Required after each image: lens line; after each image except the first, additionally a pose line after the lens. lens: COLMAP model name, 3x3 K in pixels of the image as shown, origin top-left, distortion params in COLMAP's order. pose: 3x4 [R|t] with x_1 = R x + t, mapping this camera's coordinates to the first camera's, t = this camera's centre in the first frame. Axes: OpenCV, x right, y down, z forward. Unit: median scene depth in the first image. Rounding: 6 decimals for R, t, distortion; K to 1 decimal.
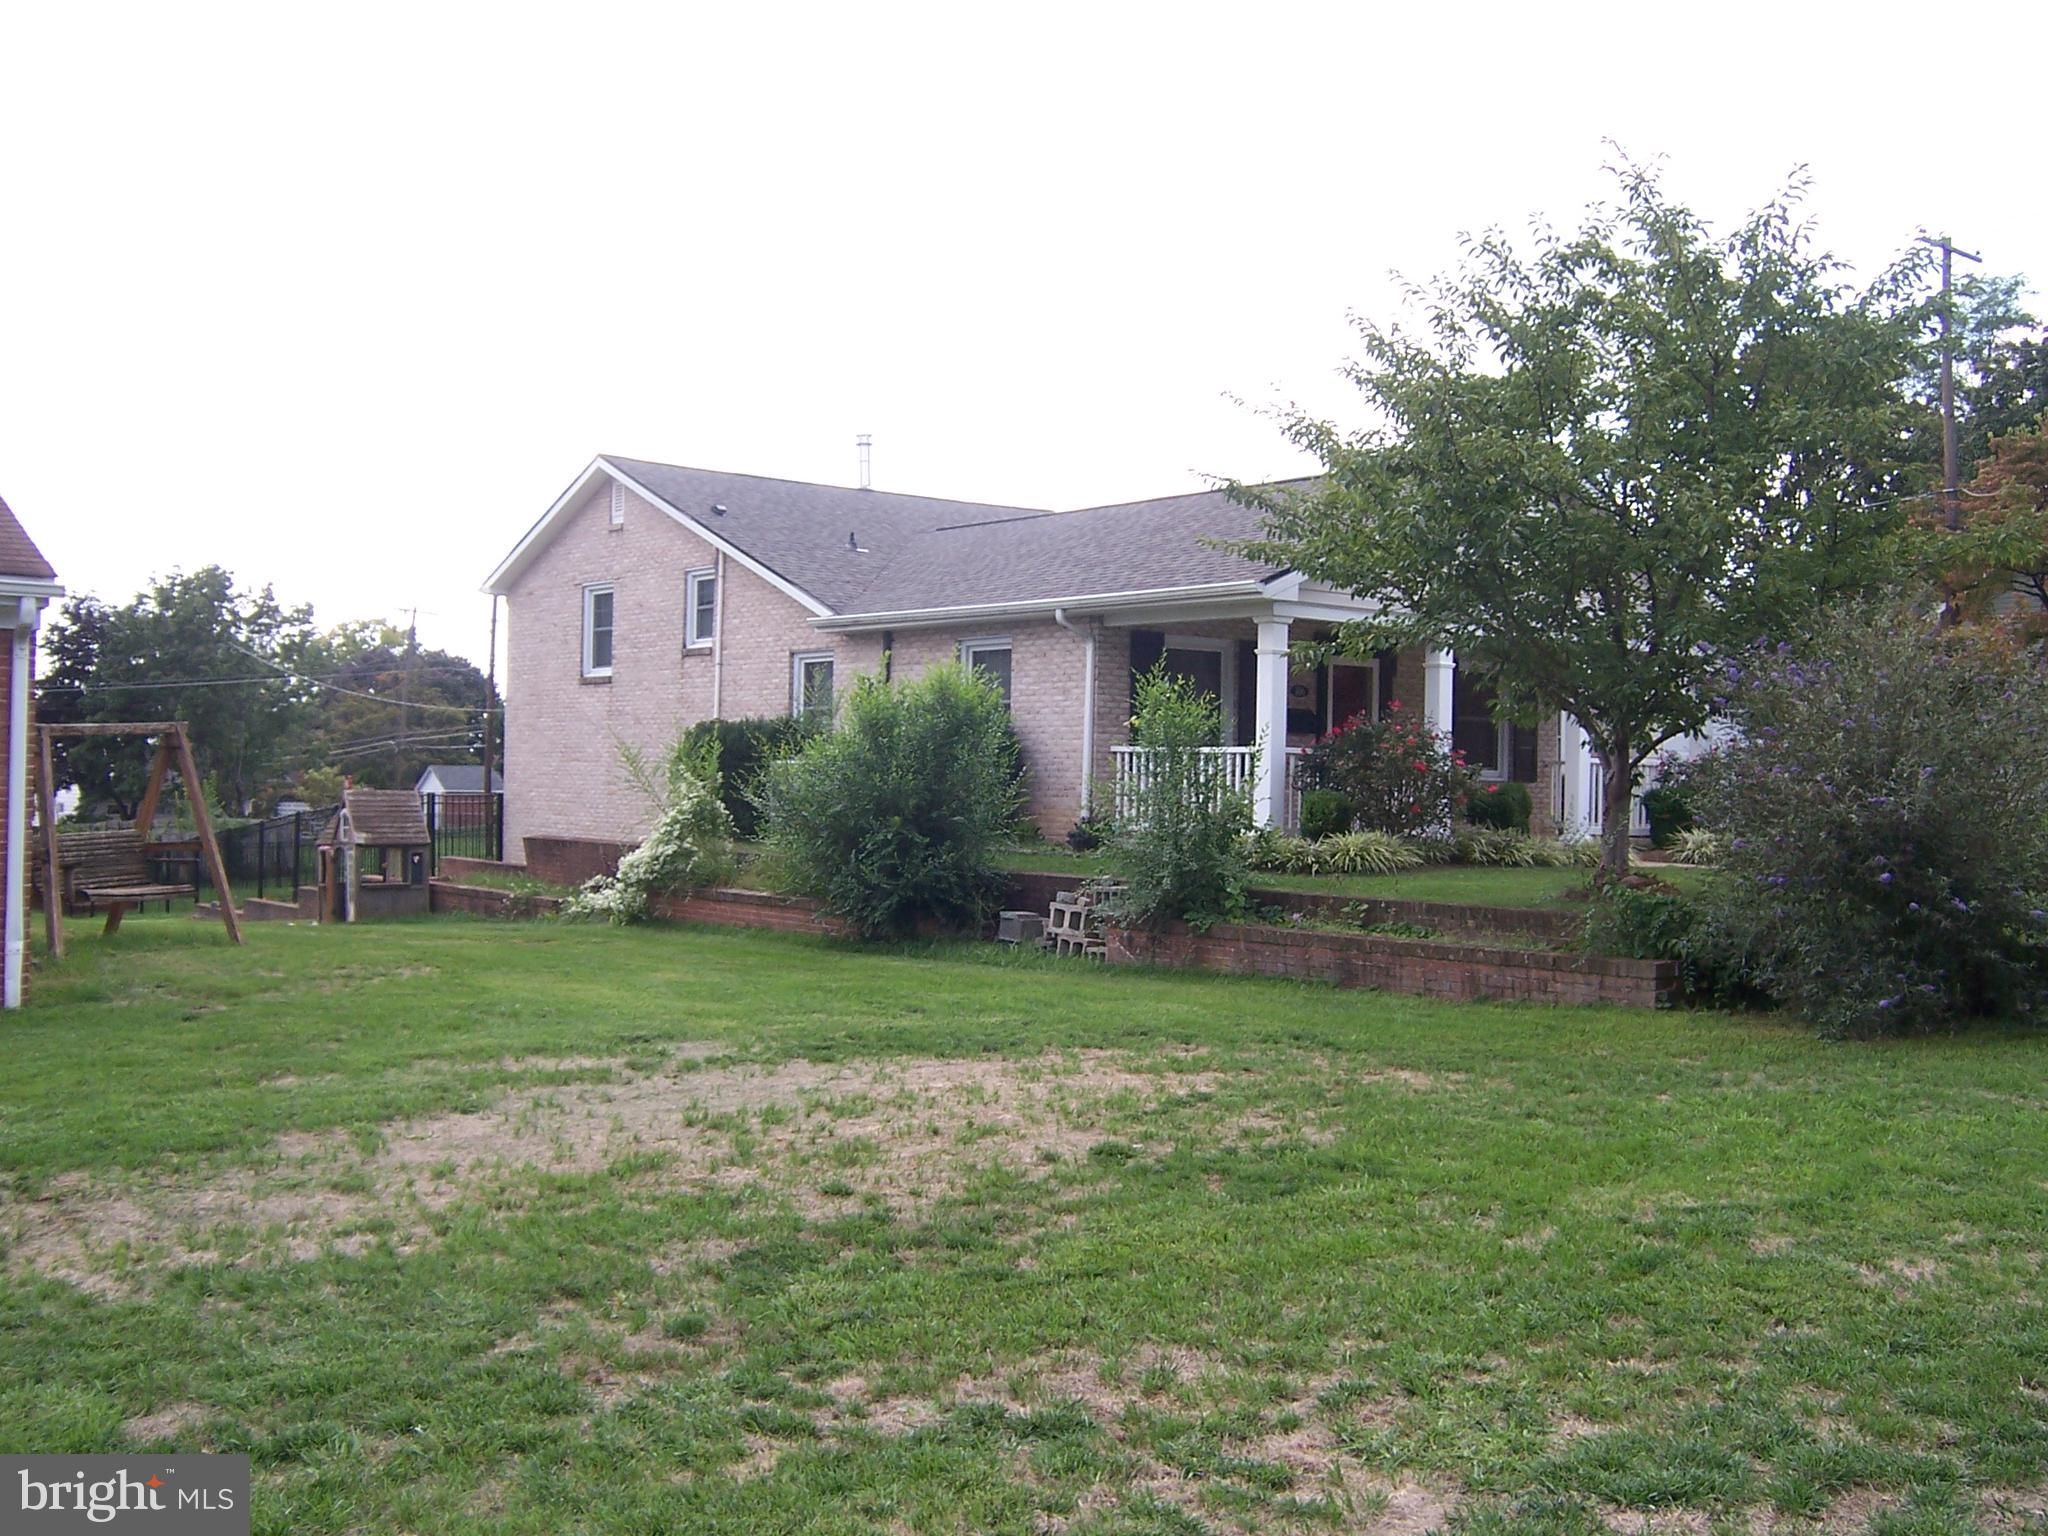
lens RADIAL K [[2028.8, 0, 1024.0], [0, 2028.8, 768.0], [0, 0, 1]] dist [-0.099391, 0.016042]
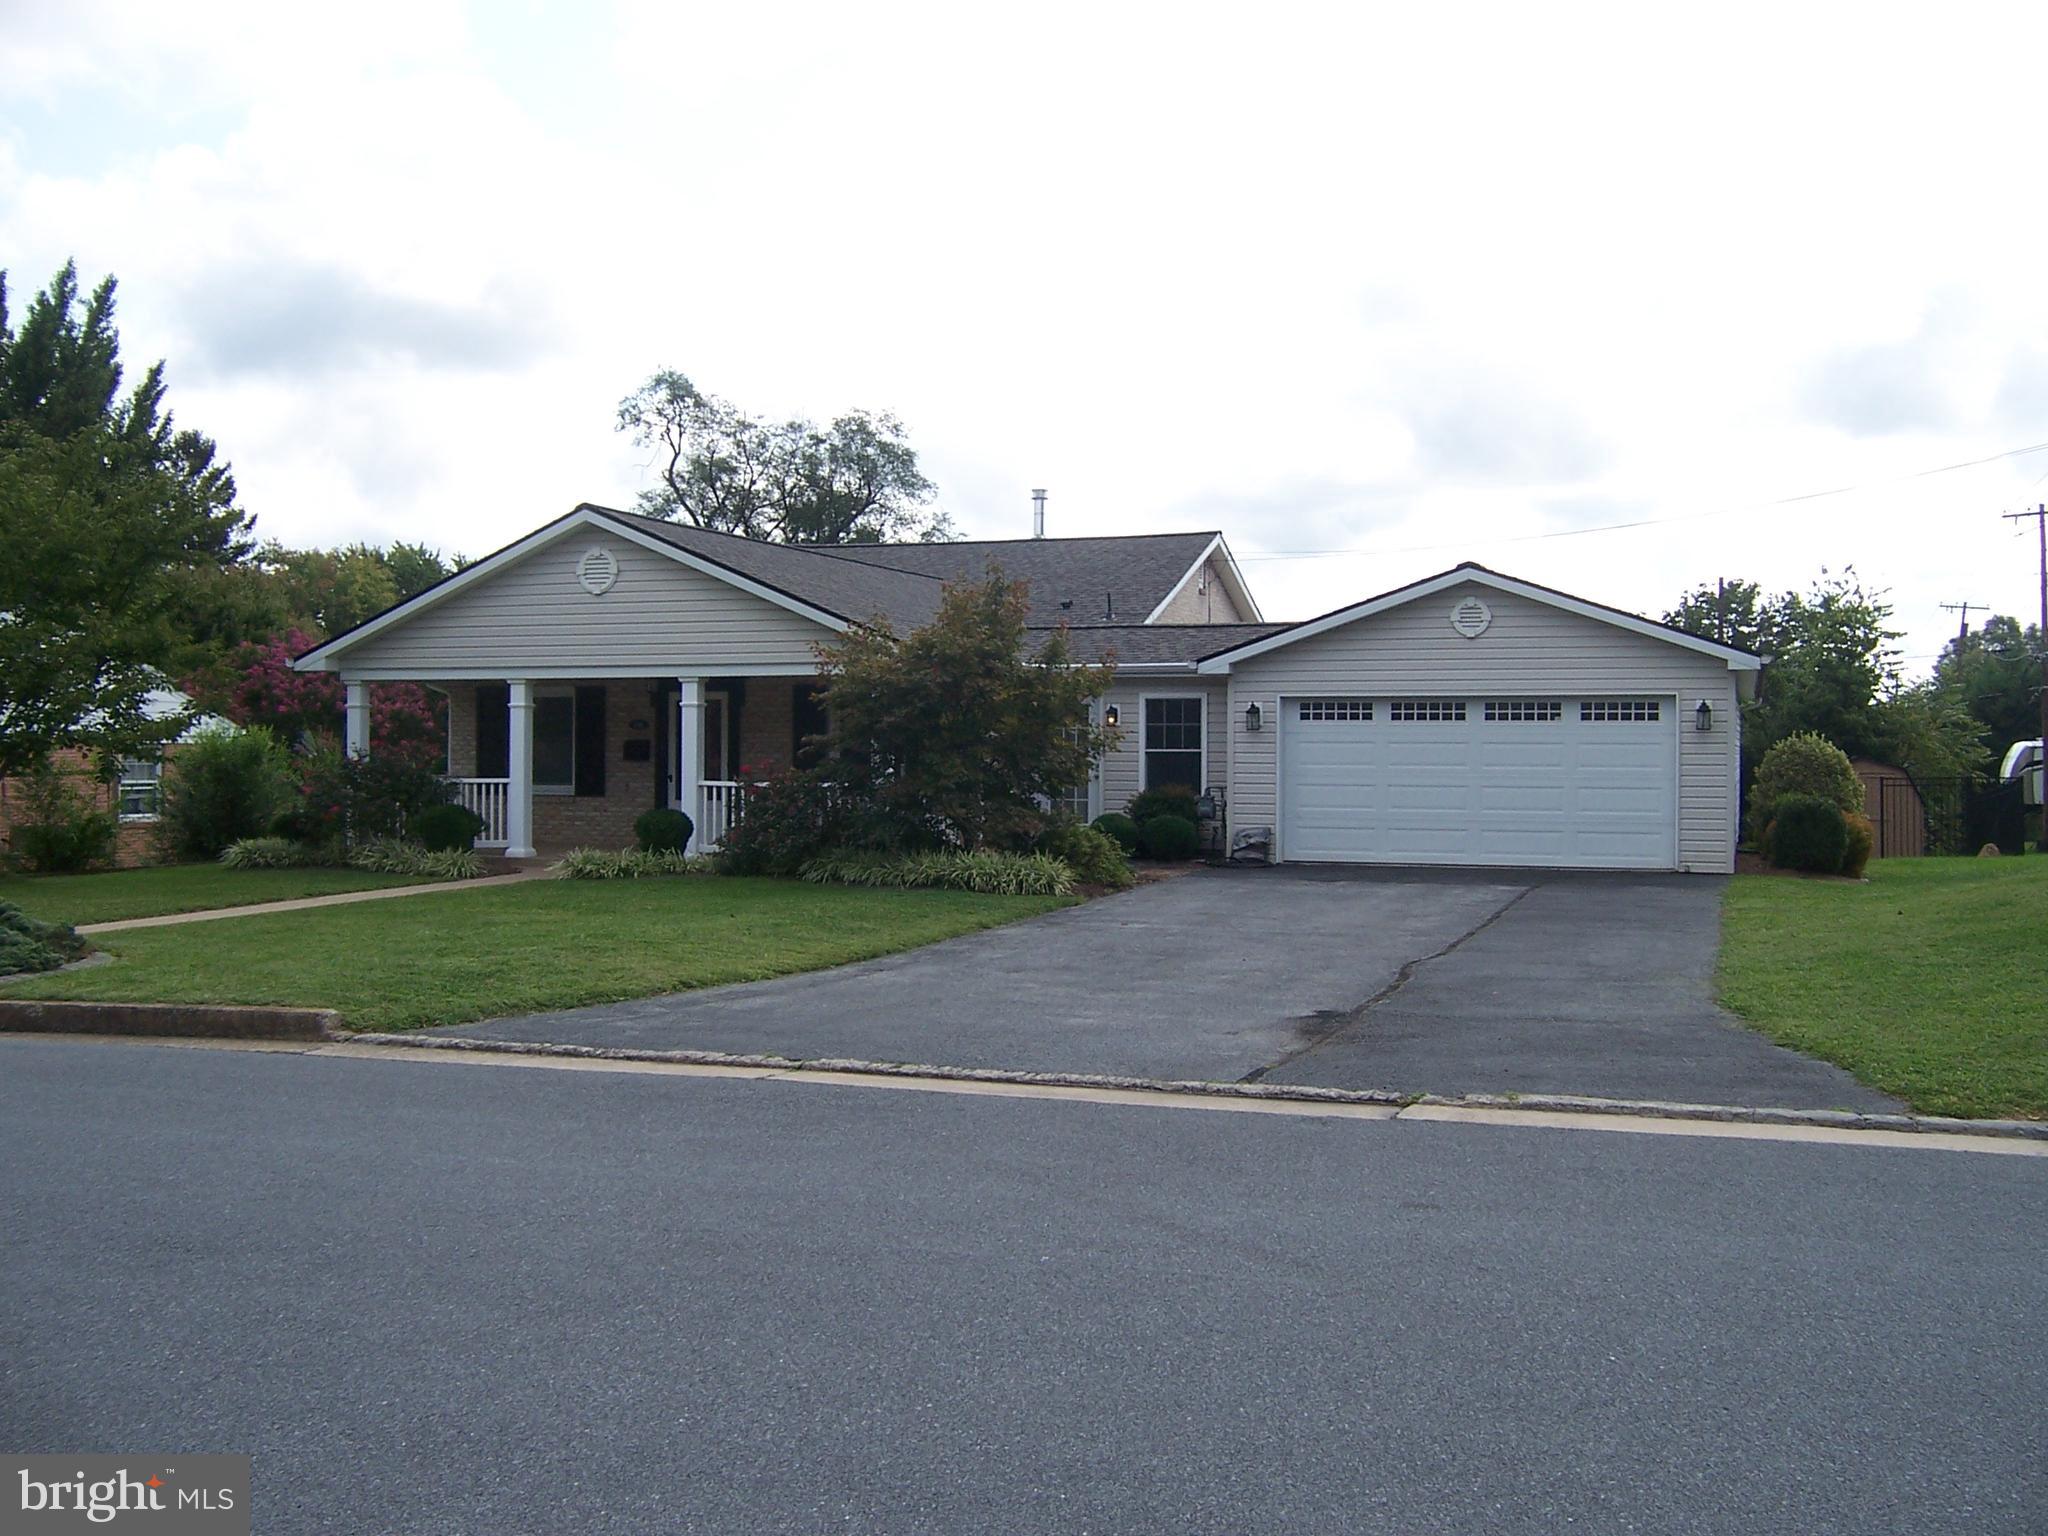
lens RADIAL K [[2032.2, 0, 1024.0], [0, 2032.2, 768.0], [0, 0, 1]] dist [-0.139301, 0.165007]
pose [[0.507459, -0.001349, -0.861675, 1.043584], [0.003461, 0.999994, 0.000473, -0.011762], [0.861669, -0.003222, 0.507460, 0.493458]]
